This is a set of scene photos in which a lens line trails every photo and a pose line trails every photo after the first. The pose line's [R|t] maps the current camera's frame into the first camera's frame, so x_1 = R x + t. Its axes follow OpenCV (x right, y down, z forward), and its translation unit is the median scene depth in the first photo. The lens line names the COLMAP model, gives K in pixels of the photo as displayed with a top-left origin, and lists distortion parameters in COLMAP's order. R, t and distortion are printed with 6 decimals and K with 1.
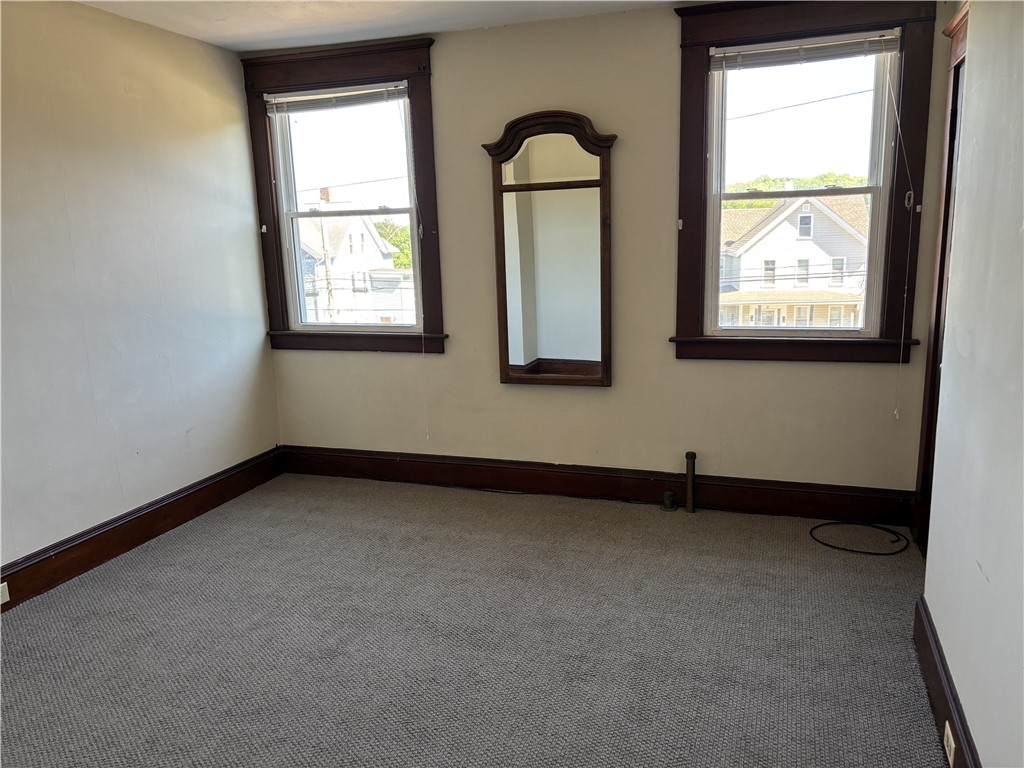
lens RADIAL K [[774.7, 0, 512.1], [0, 774.7, 384.3], [0, 0, 1]] dist [0.012307, 0.000335]
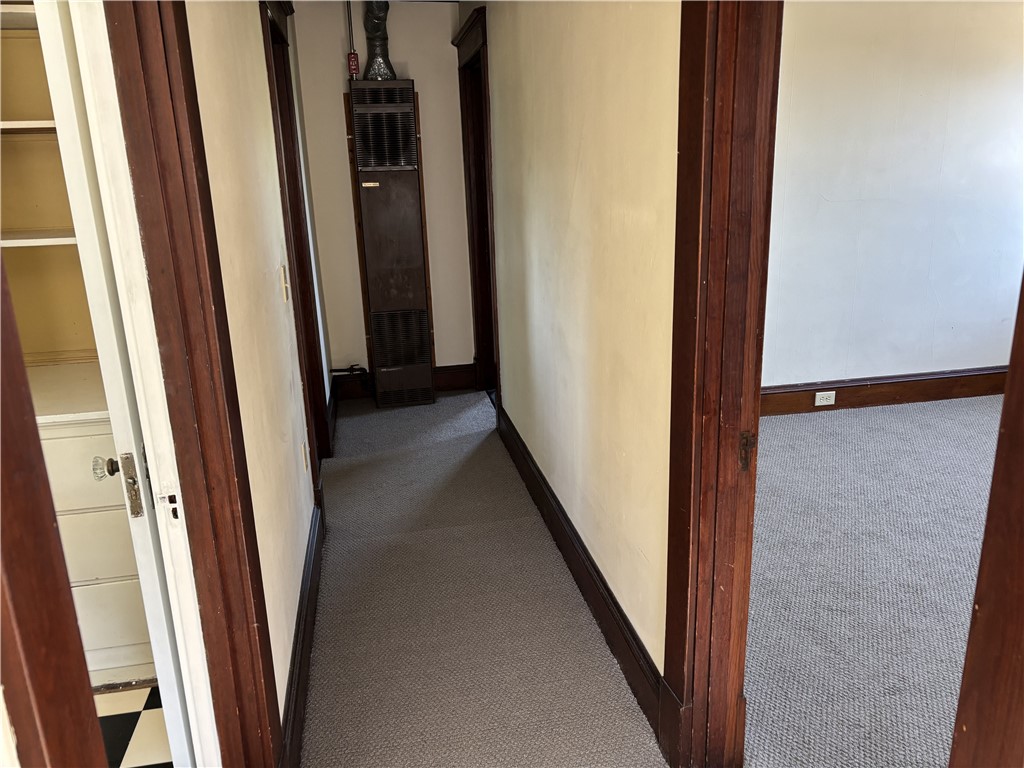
lens RADIAL K [[774.7, 0, 512.3], [0, 774.7, 383.8], [0, 0, 1]] dist [0.012307, 0.000335]
pose [[0.497427, 0.252382, -0.829982, 0.260163], [-0.156996, 0.967137, 0.199997, 0.045964], [0.853181, 0.030820, 0.520703, -0.280585]]
